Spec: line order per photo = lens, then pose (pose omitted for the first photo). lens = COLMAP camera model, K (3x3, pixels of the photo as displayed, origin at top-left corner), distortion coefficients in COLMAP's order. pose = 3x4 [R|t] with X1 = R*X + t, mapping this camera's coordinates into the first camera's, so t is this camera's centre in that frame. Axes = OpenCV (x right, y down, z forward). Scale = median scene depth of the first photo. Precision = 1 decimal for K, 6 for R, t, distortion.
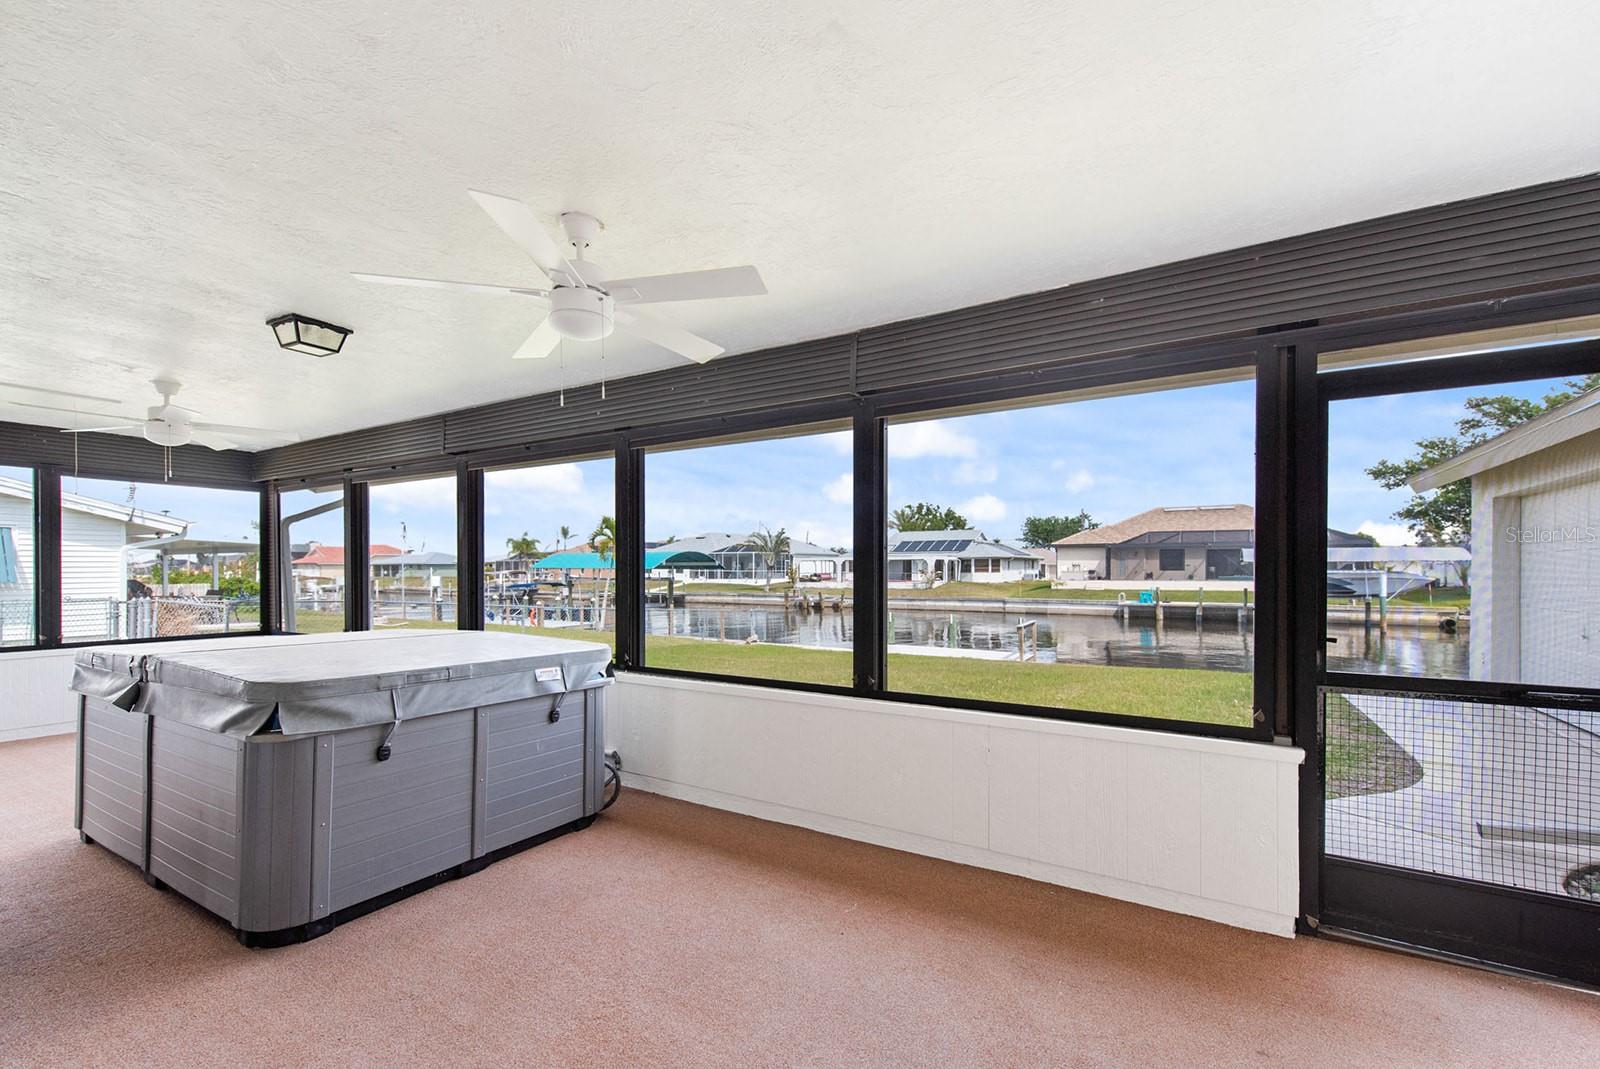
lens RADIAL K [[671.3, 0, 797.3], [0, 671.3, 572.0], [0, 0, 1]] dist [0.009178, -0.000176]
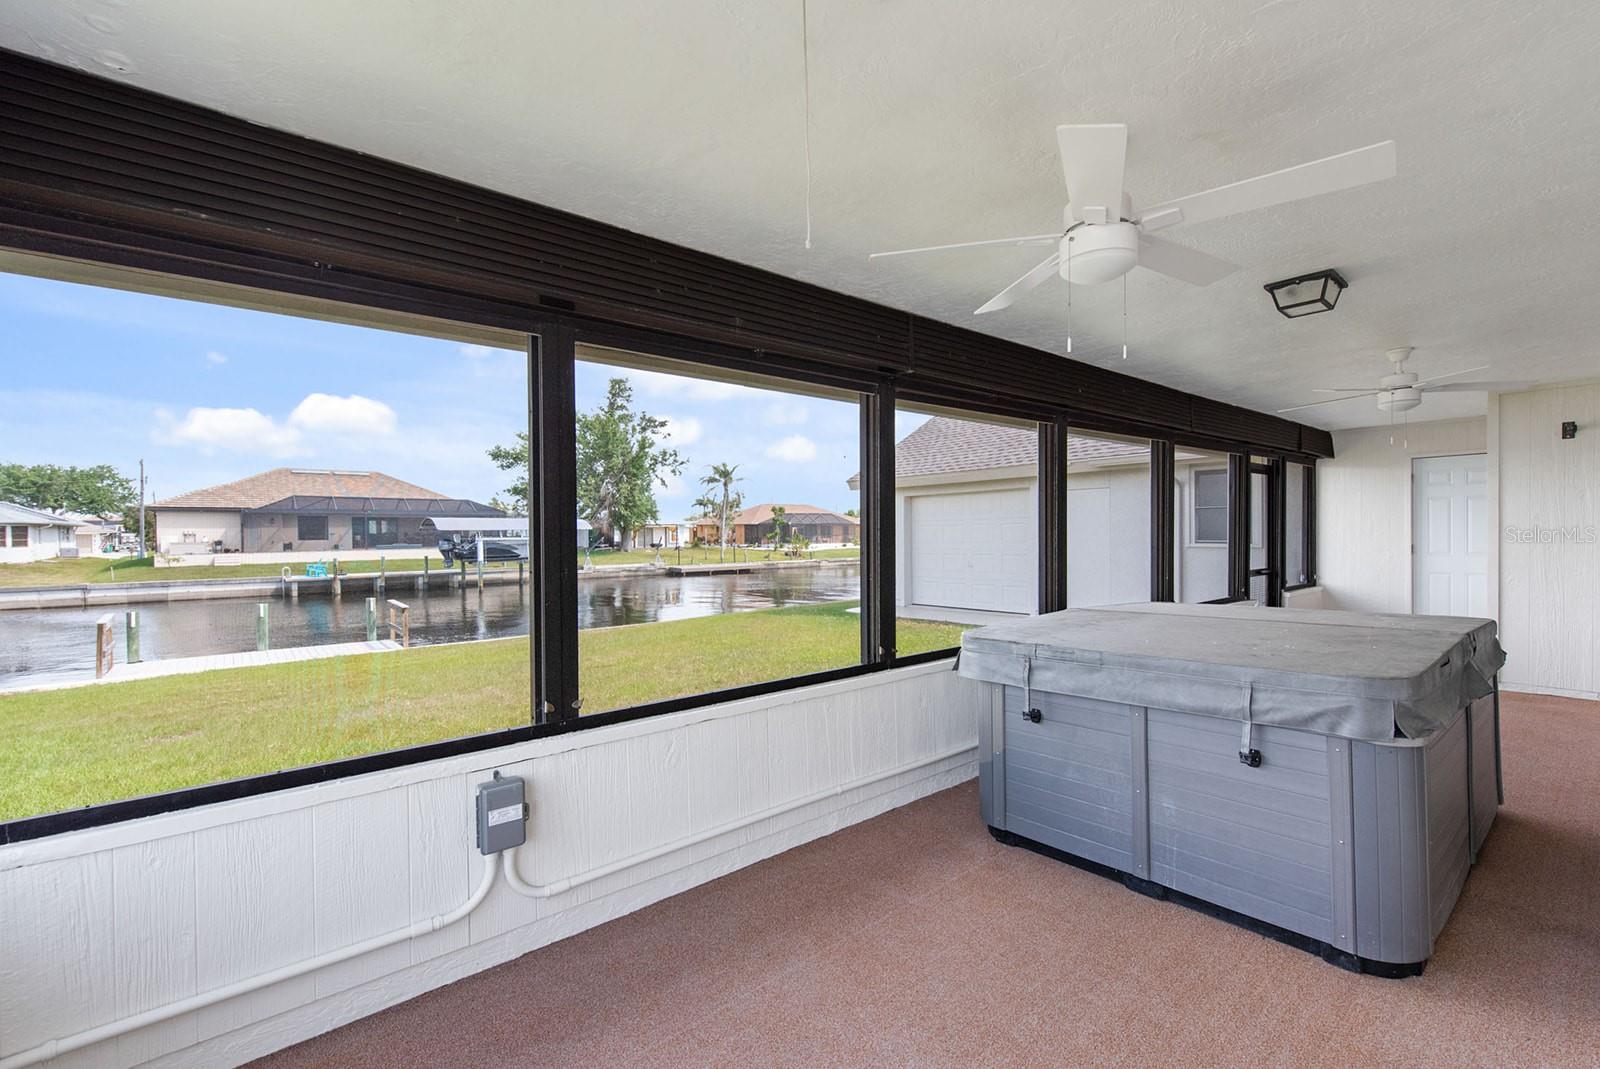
lens RADIAL K [[695.8, 0, 802.9], [0, 695.8, 541.6], [0, 0, 1]] dist [0.020289, -0.005846]
pose [[0.328577, -0.016155, 0.944339, -0.098660], [0.014868, 0.999818, 0.011931, -0.001131], [-0.944360, 0.010120, 0.328757, 0.070851]]
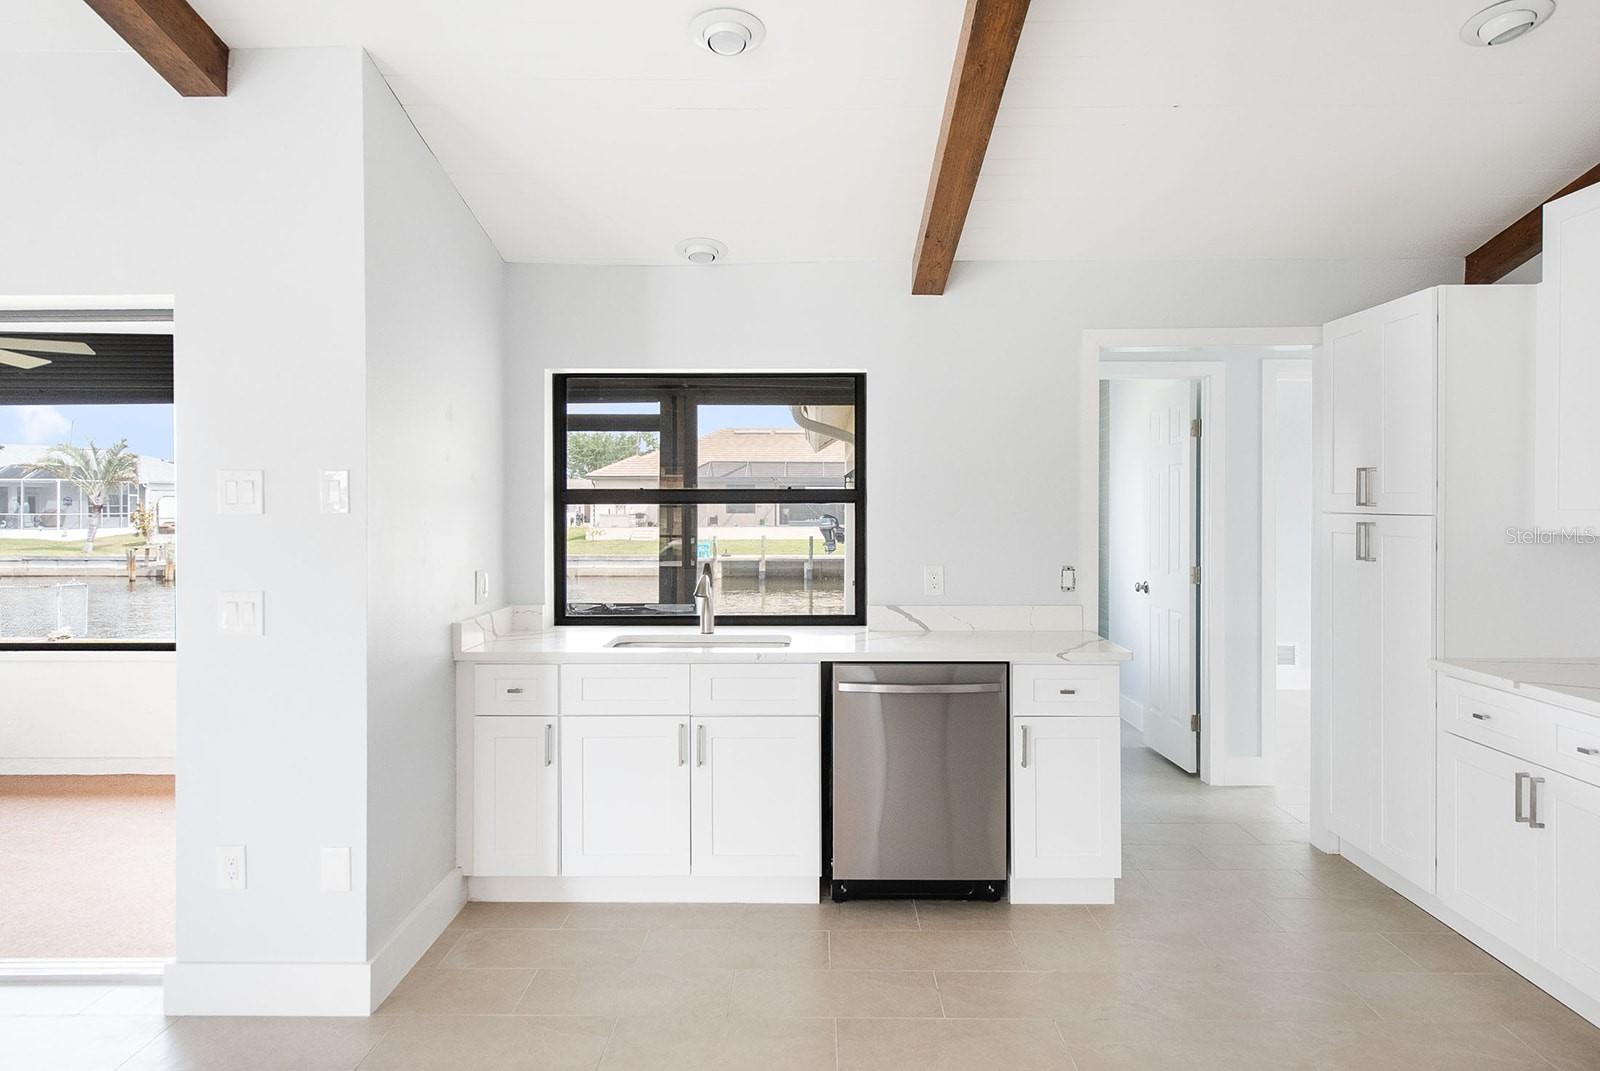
lens RADIAL K [[1067.8, 0, 806.6], [0, 1067.8, 518.0], [0, 0, 1]] dist [0.038541, -0.030905]
pose [[0.856807, -0.003365, 0.515626, 0.002507], [0.001127, 0.999989, 0.004653, -0.002219], [-0.515635, -0.003405, 0.856801, -0.057507]]
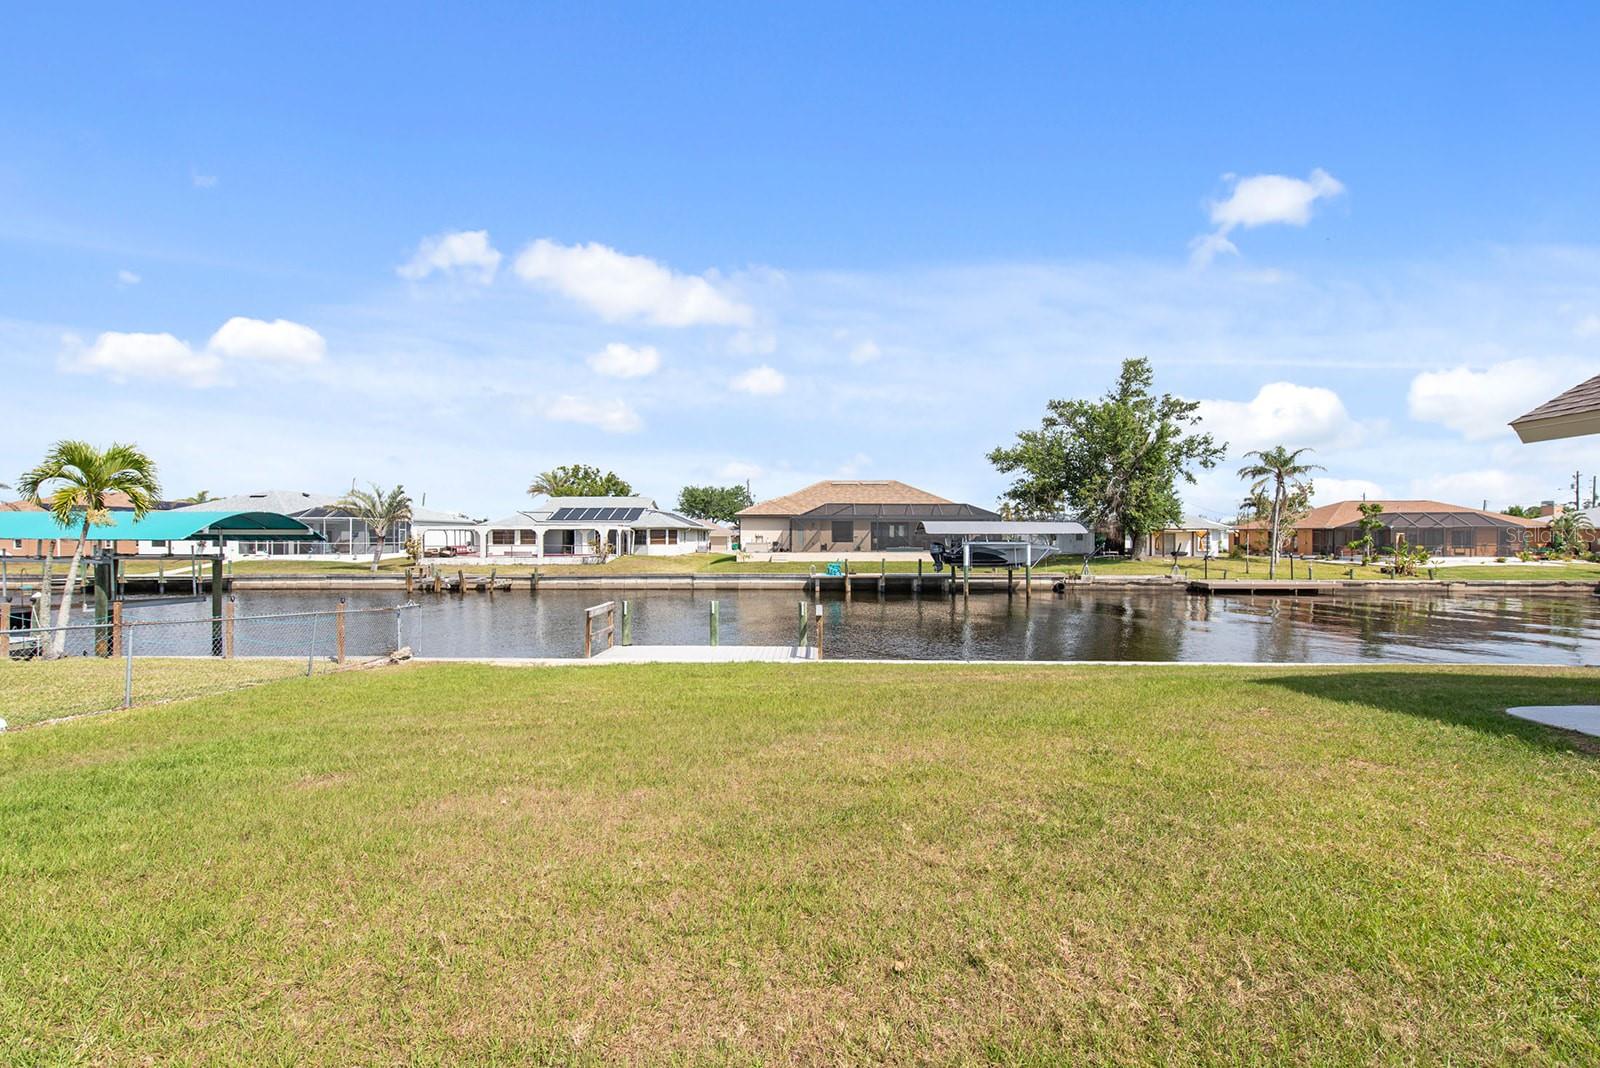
lens RADIAL K [[706.0, 0, 802.4], [0, 706.0, 545.9], [0, 0, 1]] dist [0.018375, -0.000858]
pose [[0.867556, -0.003560, 0.497327, -0.026627], [0.002178, 0.999992, 0.003359, -0.000247], [-0.497335, -0.001831, 0.867557, 0.089473]]
